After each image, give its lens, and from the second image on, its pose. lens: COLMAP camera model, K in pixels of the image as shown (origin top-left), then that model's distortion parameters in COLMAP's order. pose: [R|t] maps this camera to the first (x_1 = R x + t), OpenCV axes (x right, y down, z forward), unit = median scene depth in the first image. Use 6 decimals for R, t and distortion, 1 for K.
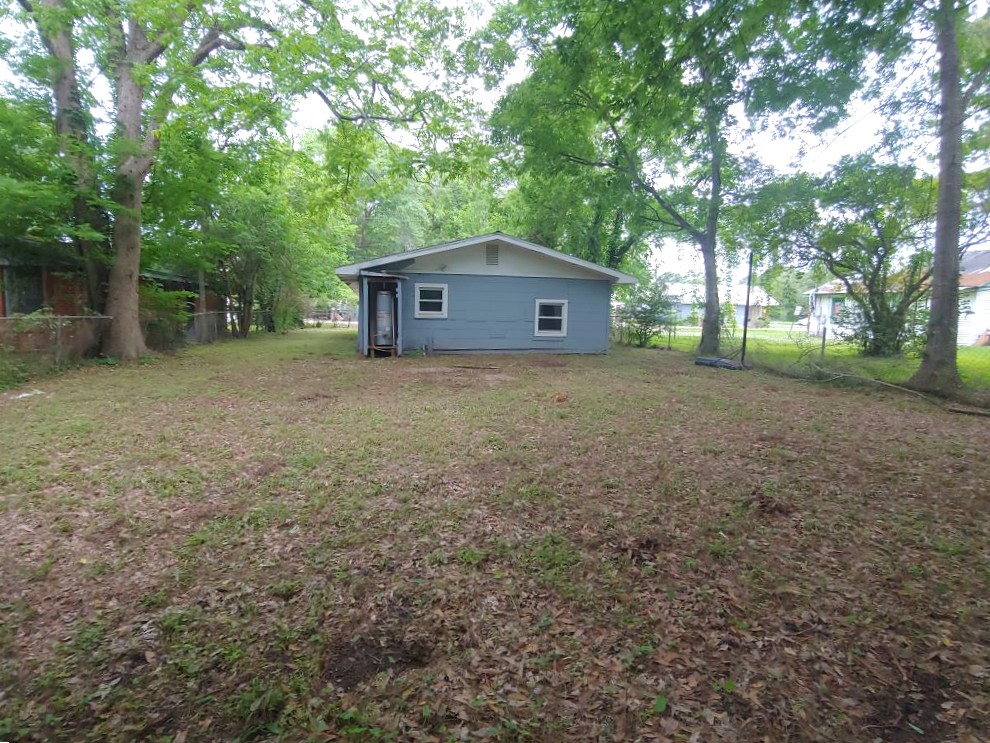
lens RADIAL K [[501.1, 0, 493.4], [0, 501.1, 371.3], [0, 0, 1]] dist [-0.014387, -0.000527]
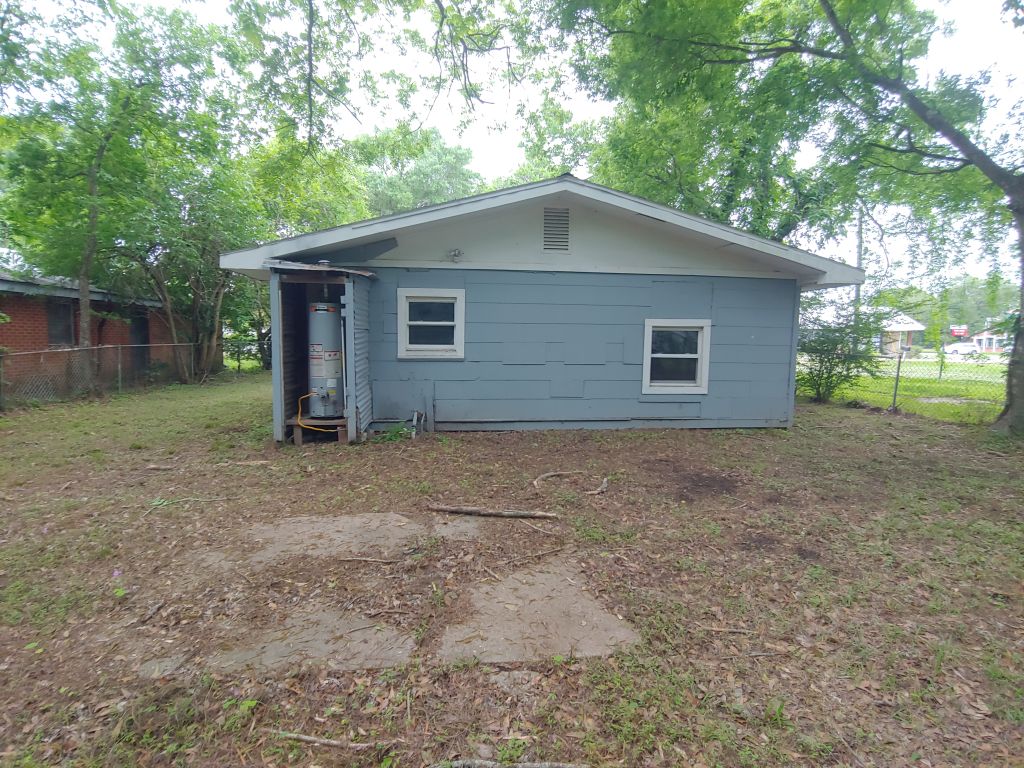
lens RADIAL K [[518.3, 0, 510.4], [0, 518.3, 383.8], [0, 0, 1]] dist [-0.014387, -0.000527]
pose [[0.992668, 0.005116, -0.120766, 0.015429], [-0.008946, 0.999473, -0.031196, -0.065660], [0.120543, 0.032048, 0.992191, 0.499756]]
